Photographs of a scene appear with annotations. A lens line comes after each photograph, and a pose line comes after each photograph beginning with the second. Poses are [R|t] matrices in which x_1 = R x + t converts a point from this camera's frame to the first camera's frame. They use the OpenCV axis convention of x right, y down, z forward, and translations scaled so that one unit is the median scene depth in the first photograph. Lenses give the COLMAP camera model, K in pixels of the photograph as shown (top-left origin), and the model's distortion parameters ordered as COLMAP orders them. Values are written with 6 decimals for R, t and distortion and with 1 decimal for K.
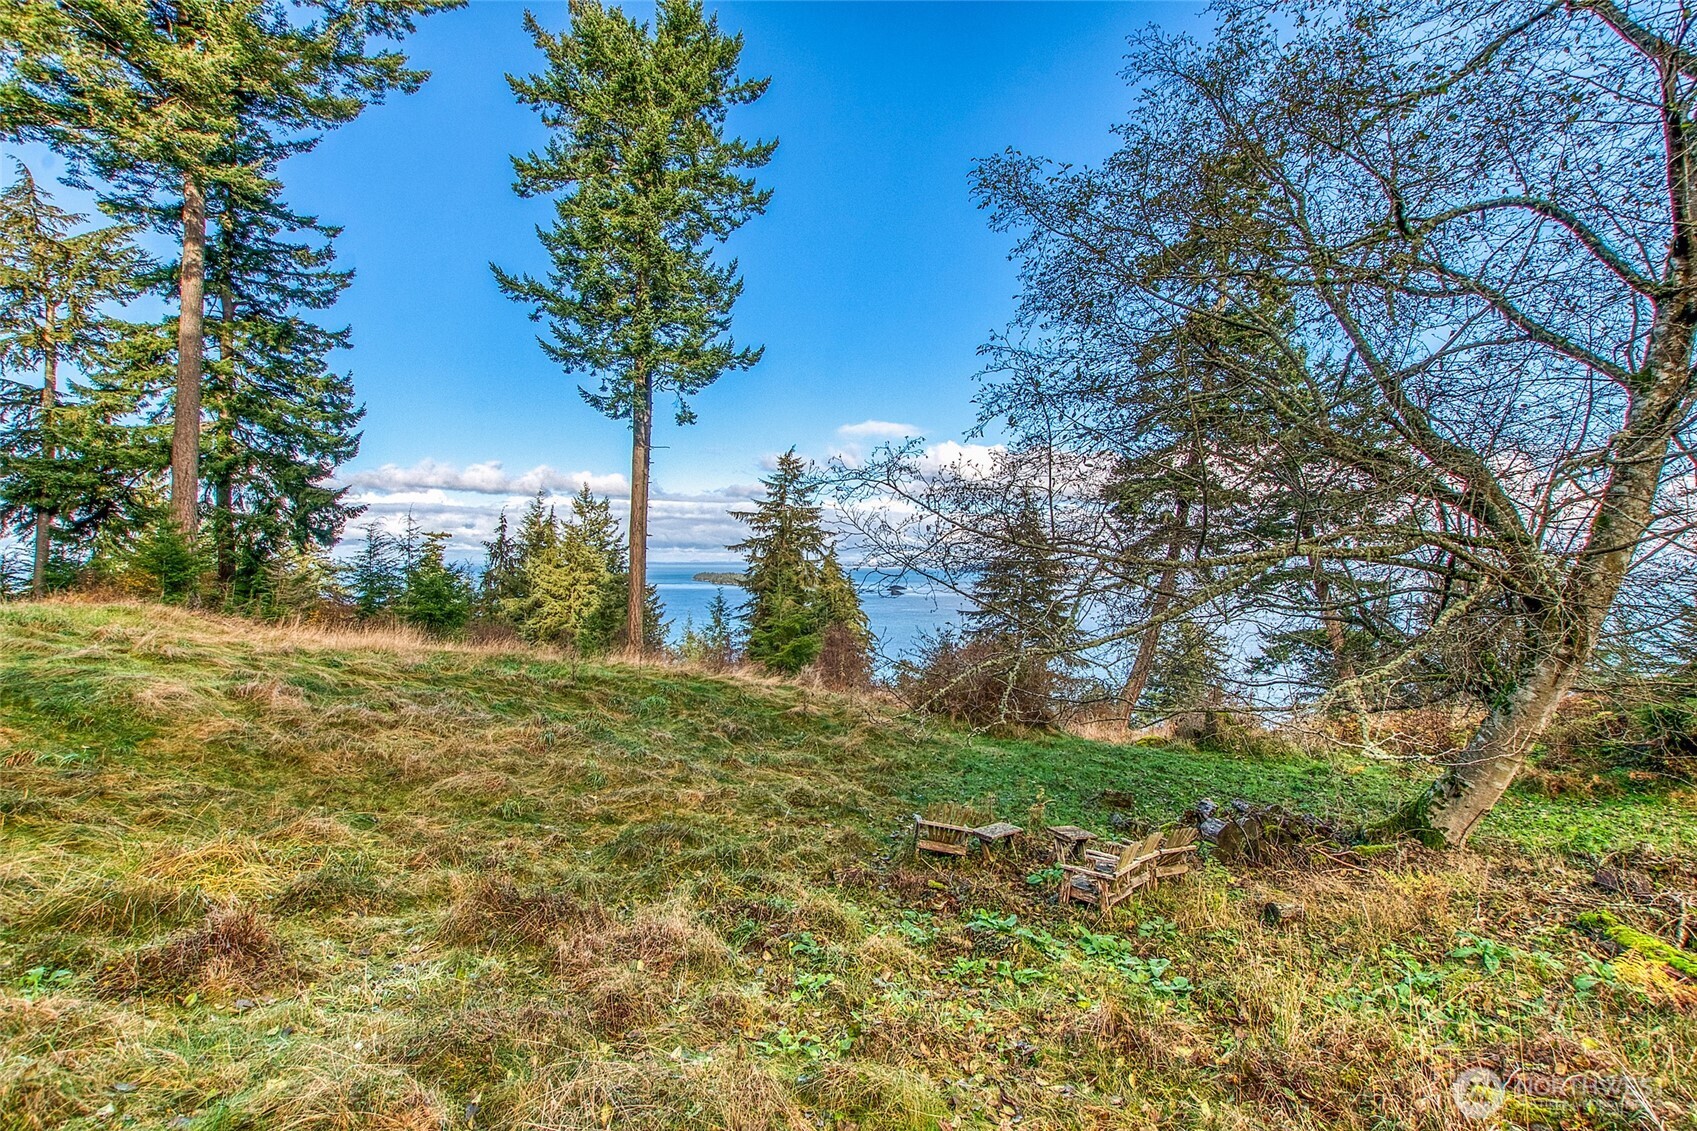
lens RADIAL K [[756.3, 0, 853.3], [0, 756.3, 565.0], [0, 0, 1]] dist [-0.018084, 0.003433]
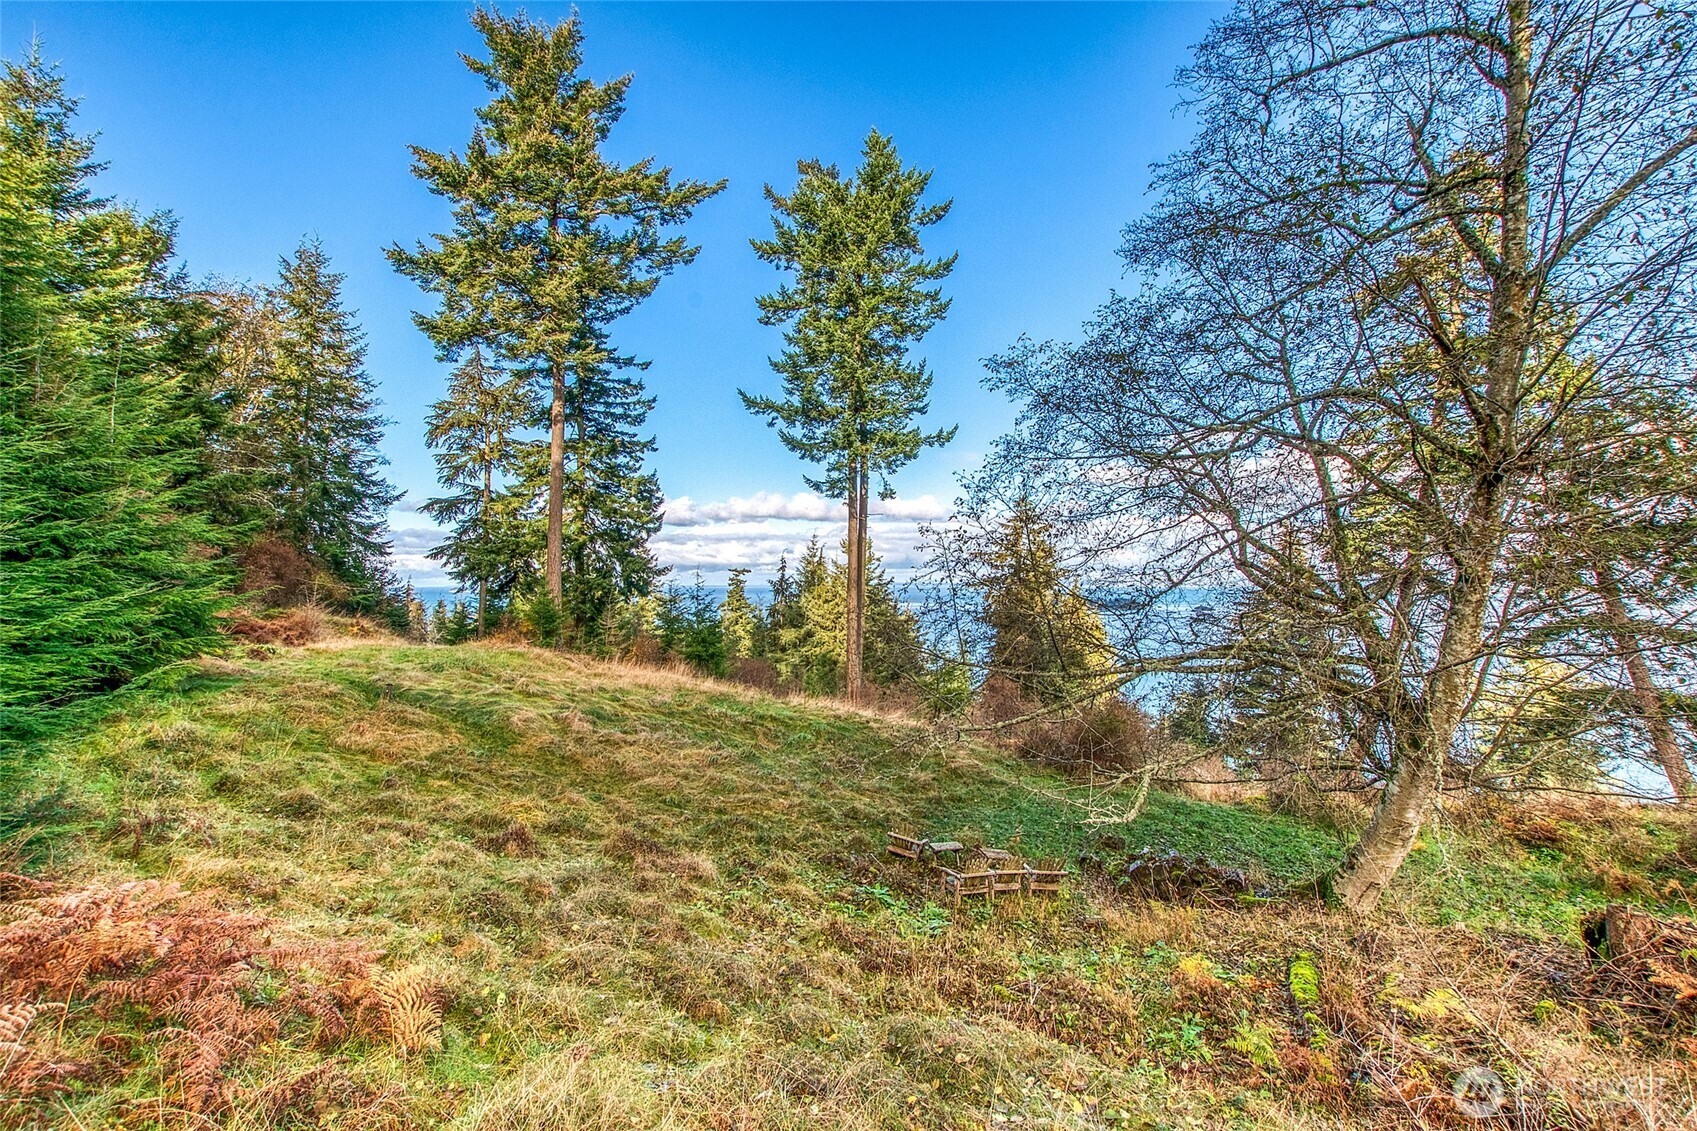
lens RADIAL K [[756.3, 0, 845.0], [0, 756.3, 572.5], [0, 0, 1]] dist [-0.018084, 0.003433]
pose [[0.925849, -0.013792, -0.377643, 0.167941], [0.007313, 0.999801, -0.018584, -0.047942], [0.377824, 0.014445, 0.925765, -0.137052]]
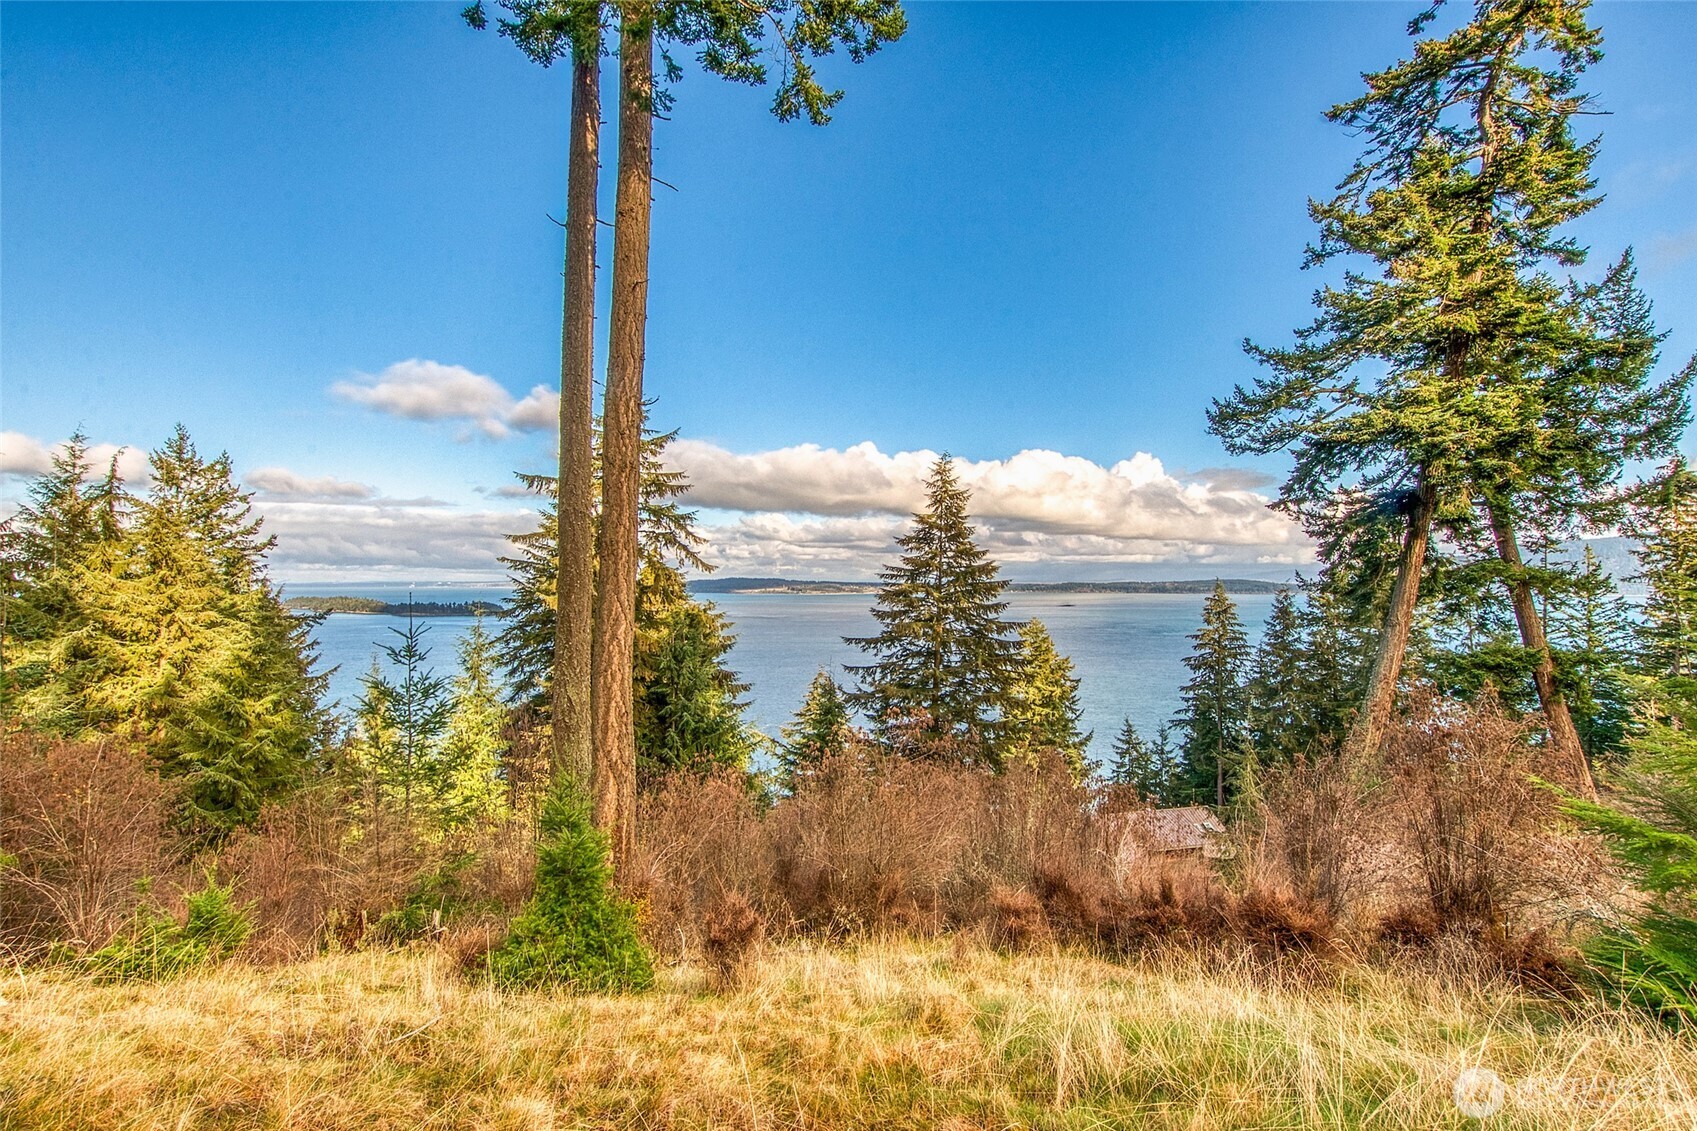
lens RADIAL K [[876.3, 0, 845.5], [0, 876.3, 562.6], [0, 0, 1]] dist [-0.004280, 0.000546]
pose [[0.932925, -0.000989, 0.360068, -0.353280], [0.008755, 0.999763, -0.019937, 0.020354], [-0.359963, 0.021752, 0.932713, 0.634341]]
